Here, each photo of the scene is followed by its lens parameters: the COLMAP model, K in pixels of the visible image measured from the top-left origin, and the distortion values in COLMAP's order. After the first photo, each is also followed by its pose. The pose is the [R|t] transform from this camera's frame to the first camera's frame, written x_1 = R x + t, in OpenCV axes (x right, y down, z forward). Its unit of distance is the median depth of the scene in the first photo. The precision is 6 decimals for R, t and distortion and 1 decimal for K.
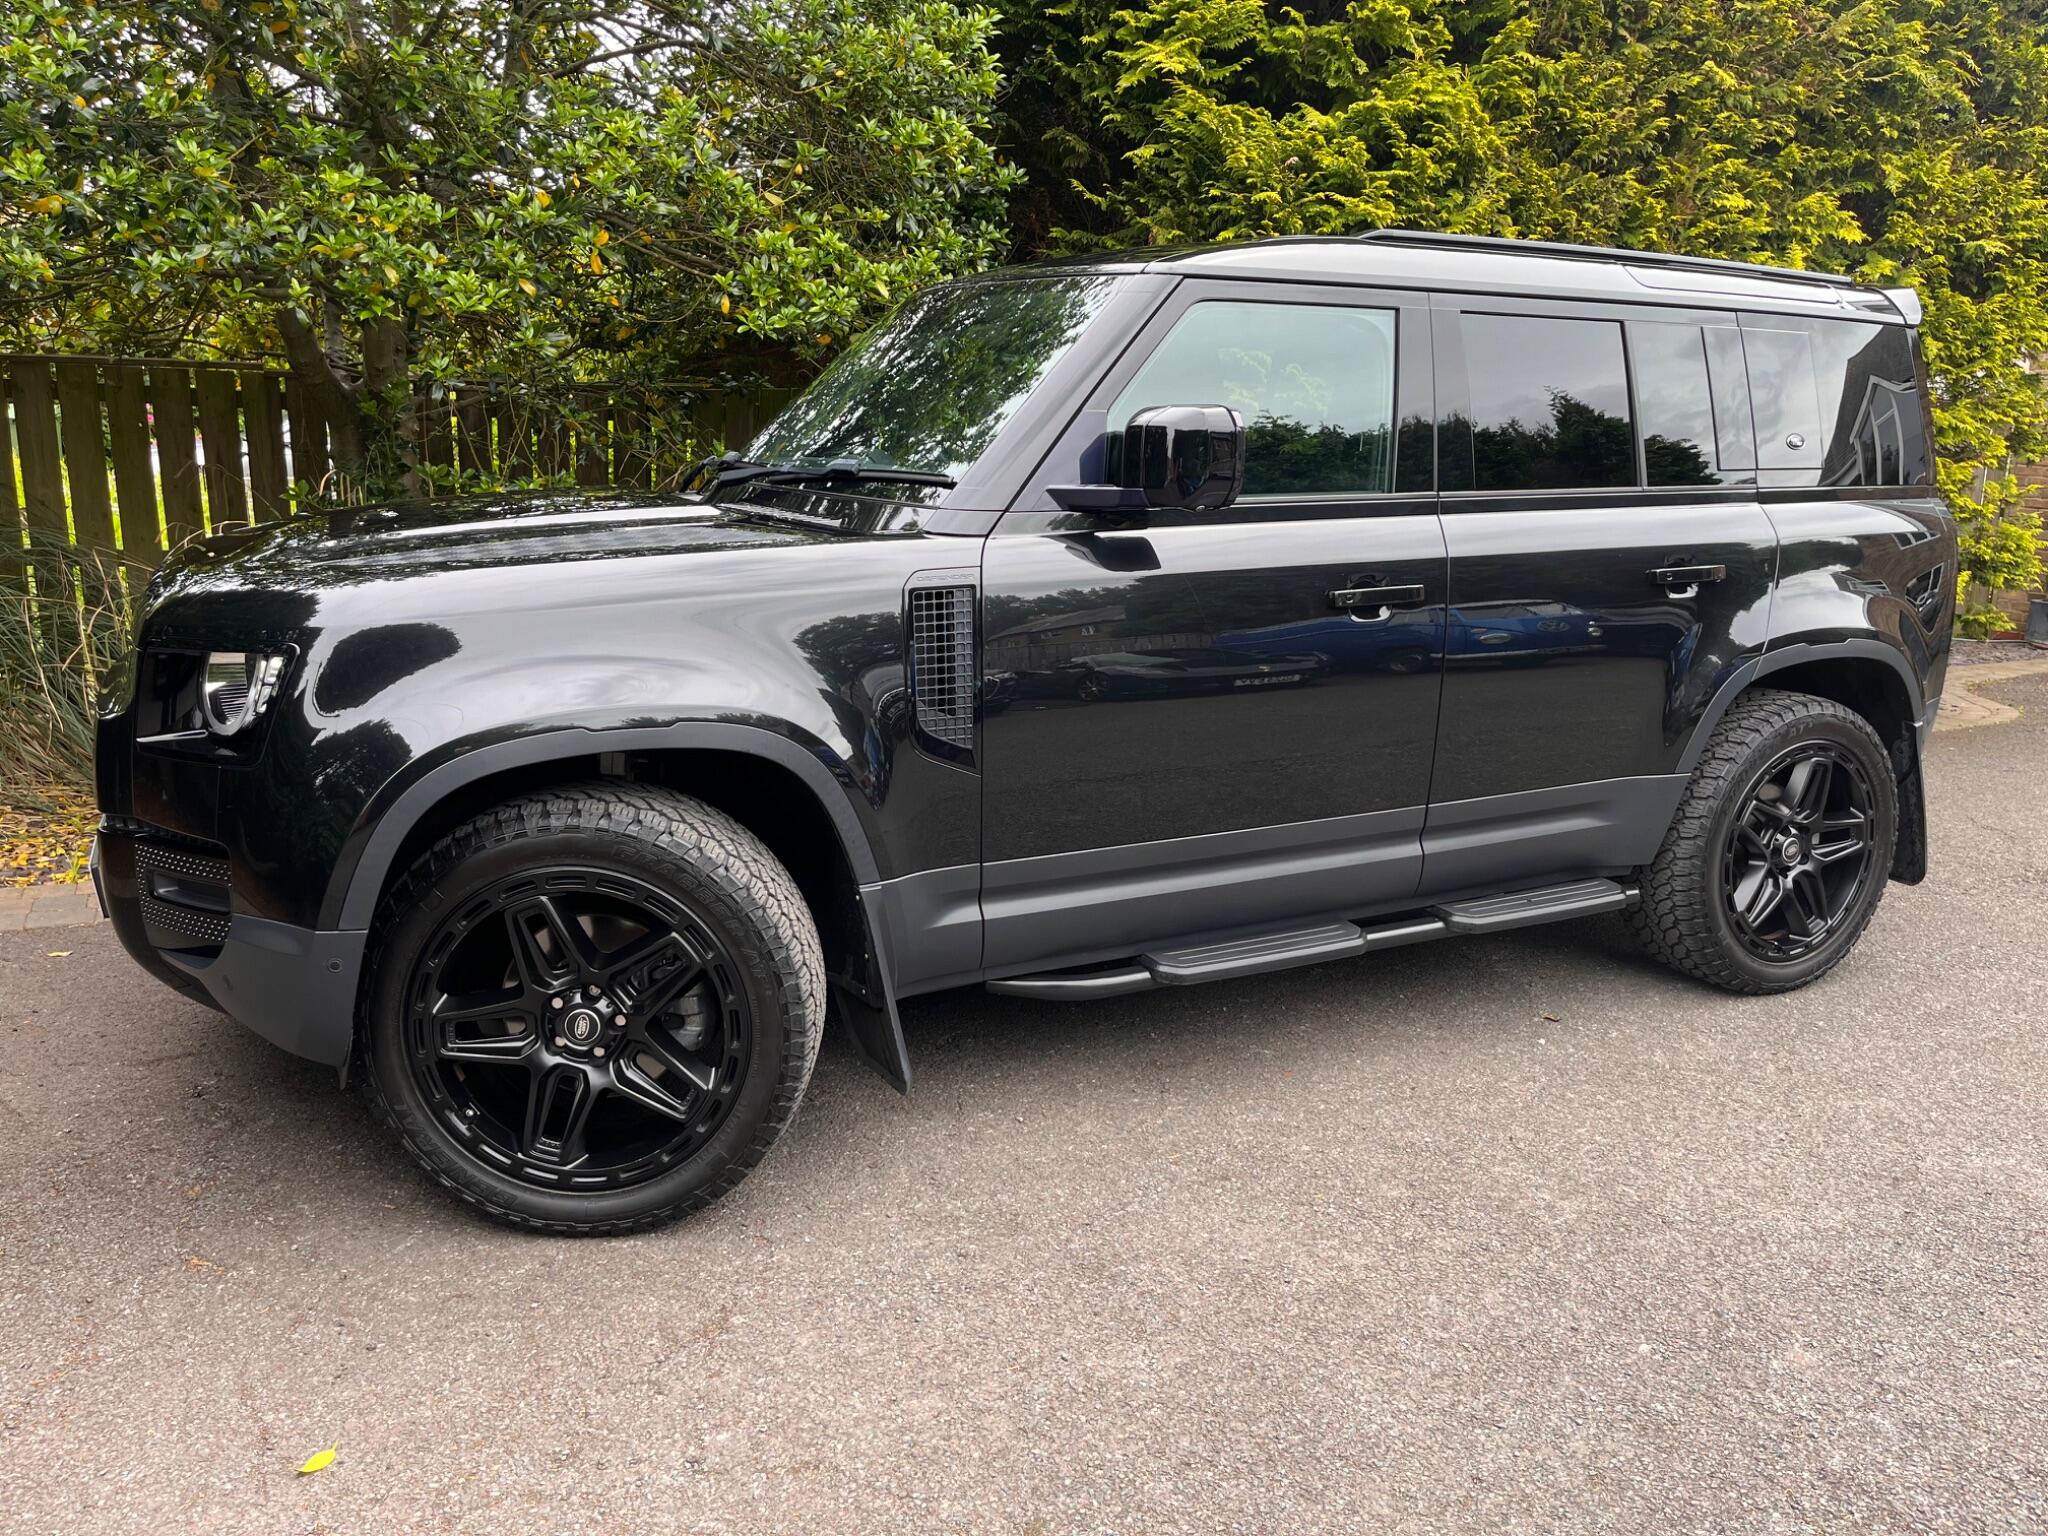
lens RADIAL K [[1551.0, 0, 1031.9], [0, 1551.0, 757.3], [0, 0, 1]] dist [0.071327, -0.107898]
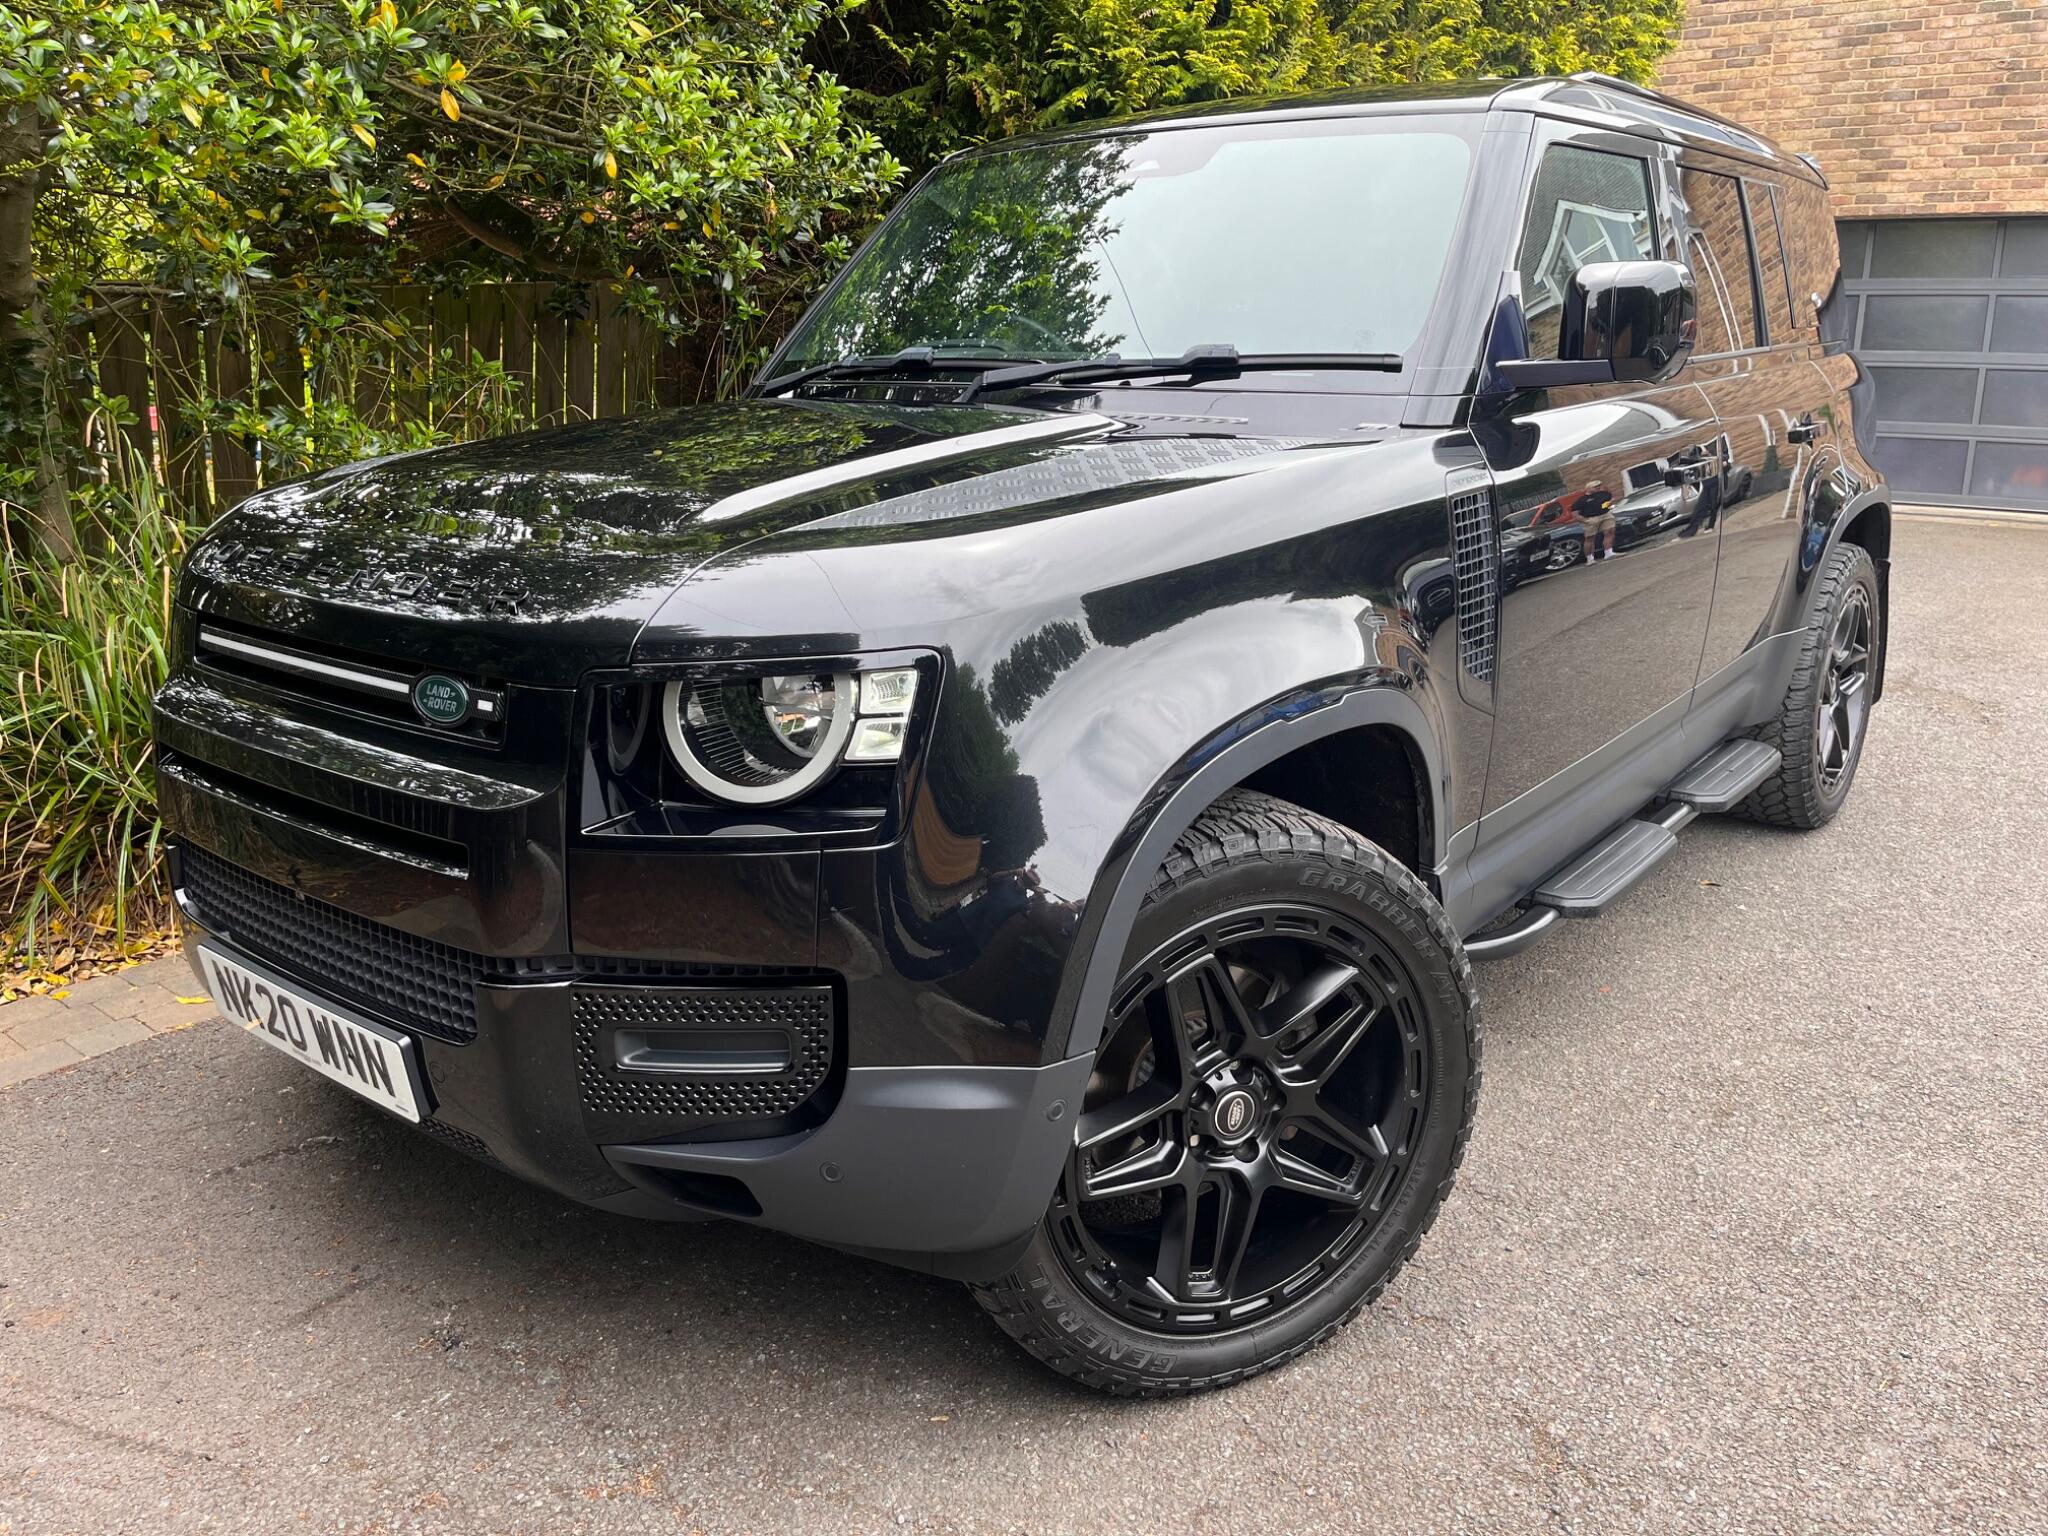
lens RADIAL K [[1551.0, 0, 1040.2], [0, 1551.0, 756.4], [0, 0, 1]] dist [0.071327, -0.107898]
pose [[0.909088, -0.141571, 0.391812, -0.363189], [0.118557, 0.989518, 0.082457, -0.039947], [-0.399378, -0.028509, 0.916343, 0.200955]]
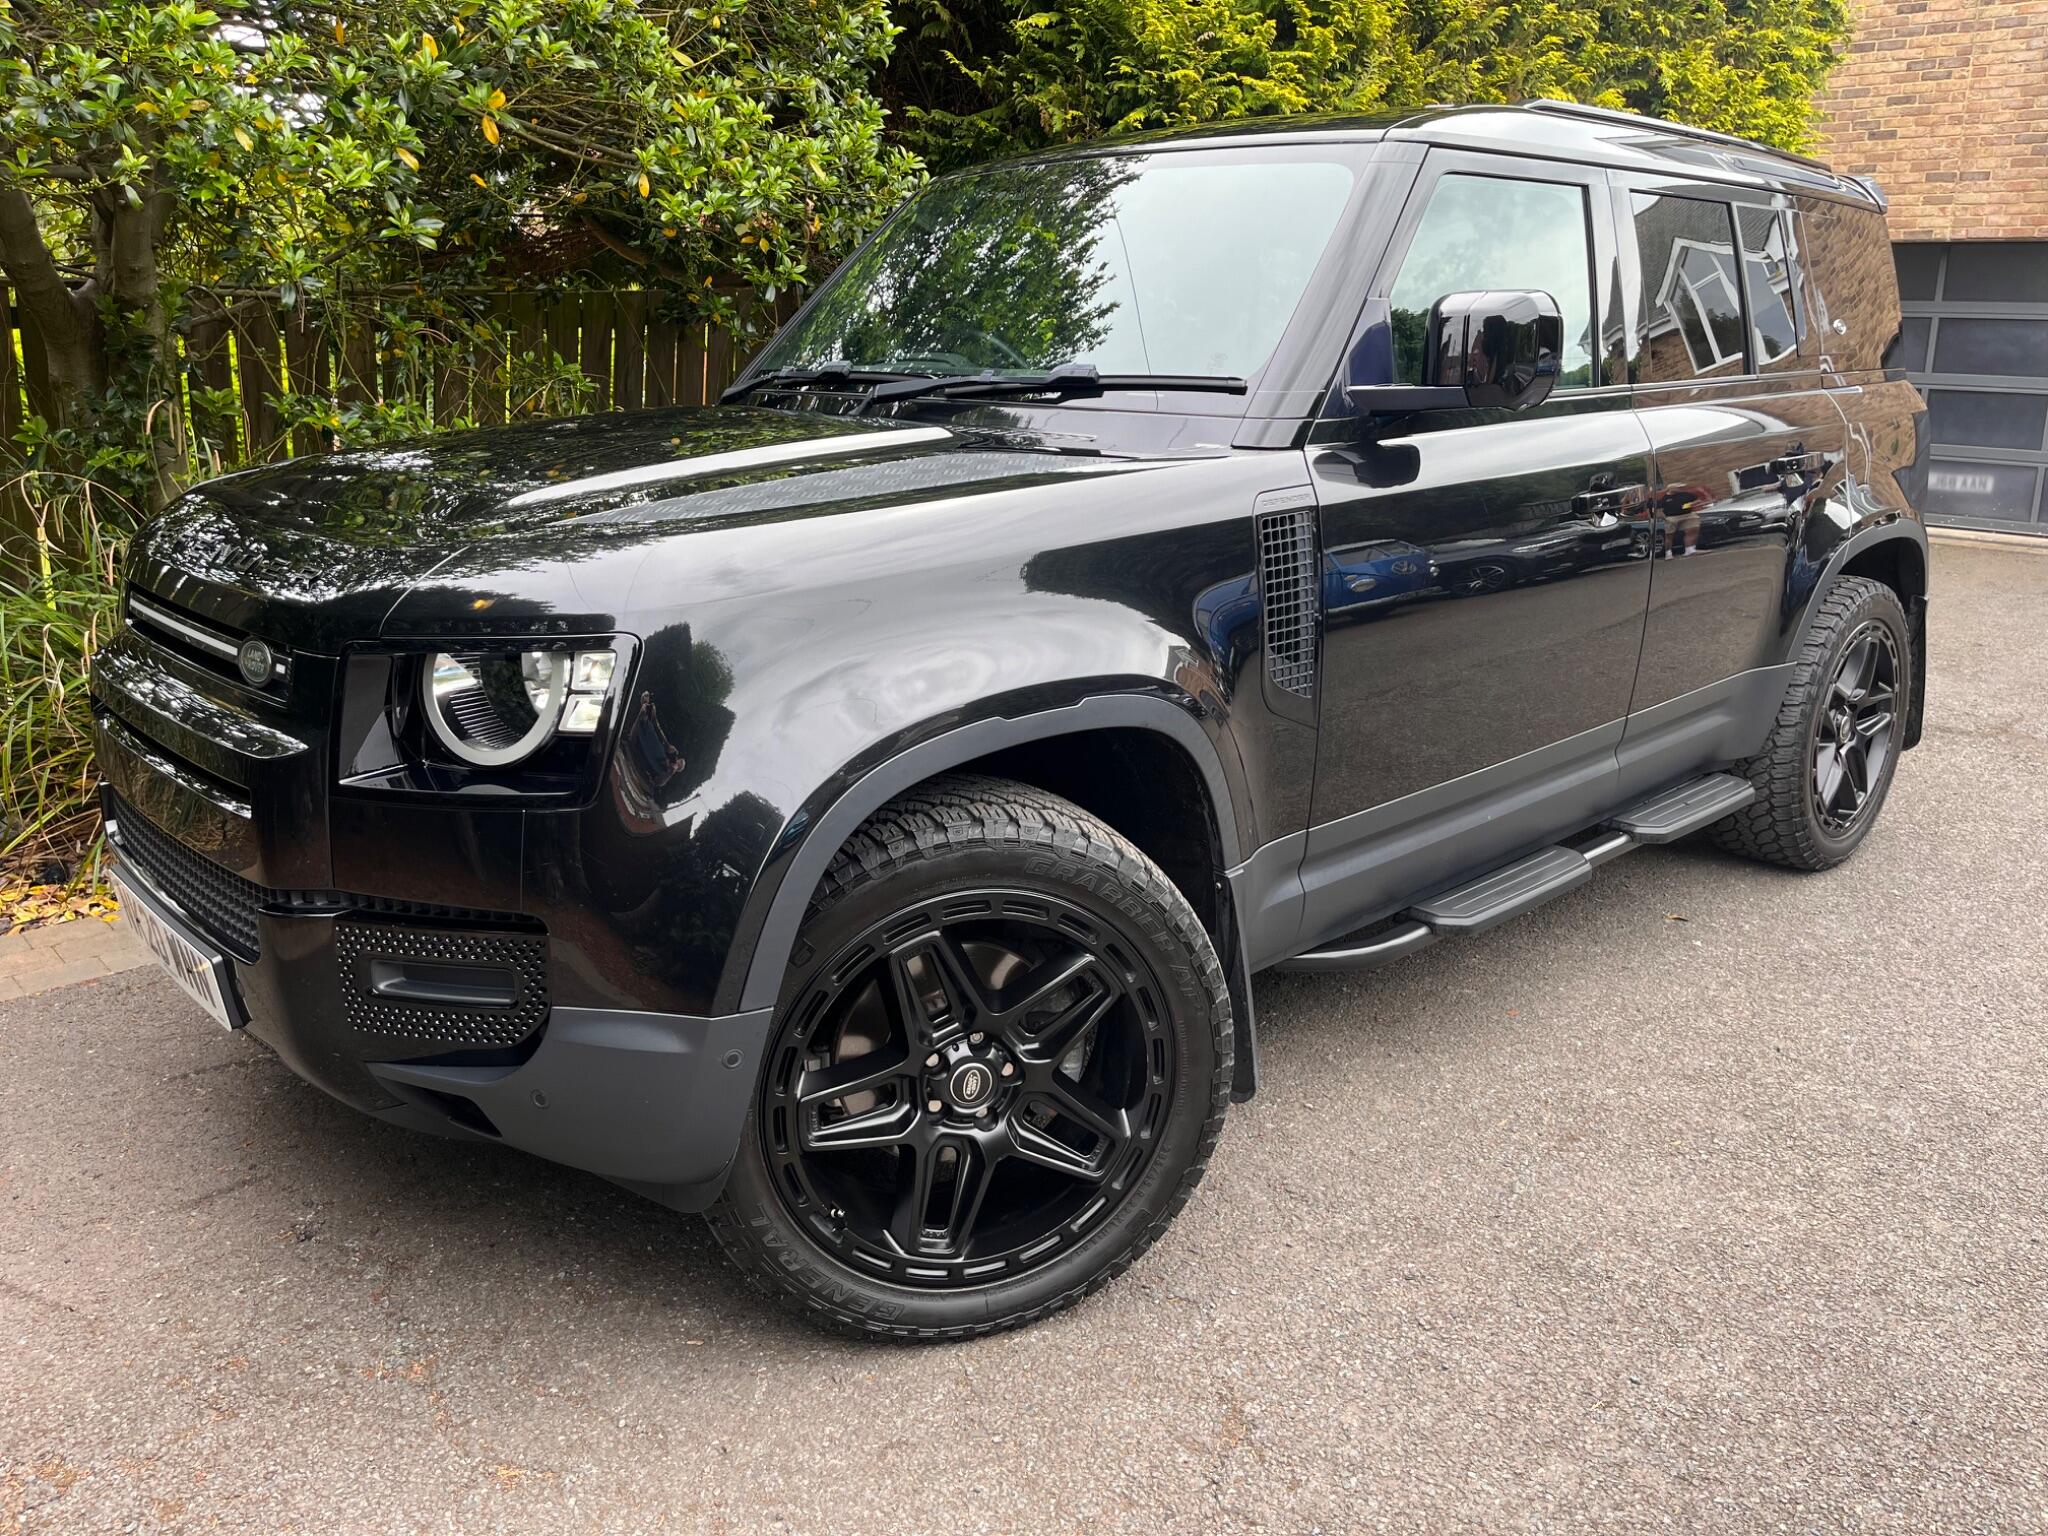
lens RADIAL K [[1551.0, 0, 1038.7], [0, 1551.0, 757.6], [0, 0, 1]] dist [0.071327, -0.107898]
pose [[0.958812, -0.091382, 0.268939, -0.257032], [0.076412, 0.994914, 0.065635, -0.025261], [-0.273569, -0.042382, 0.960918, 0.128999]]
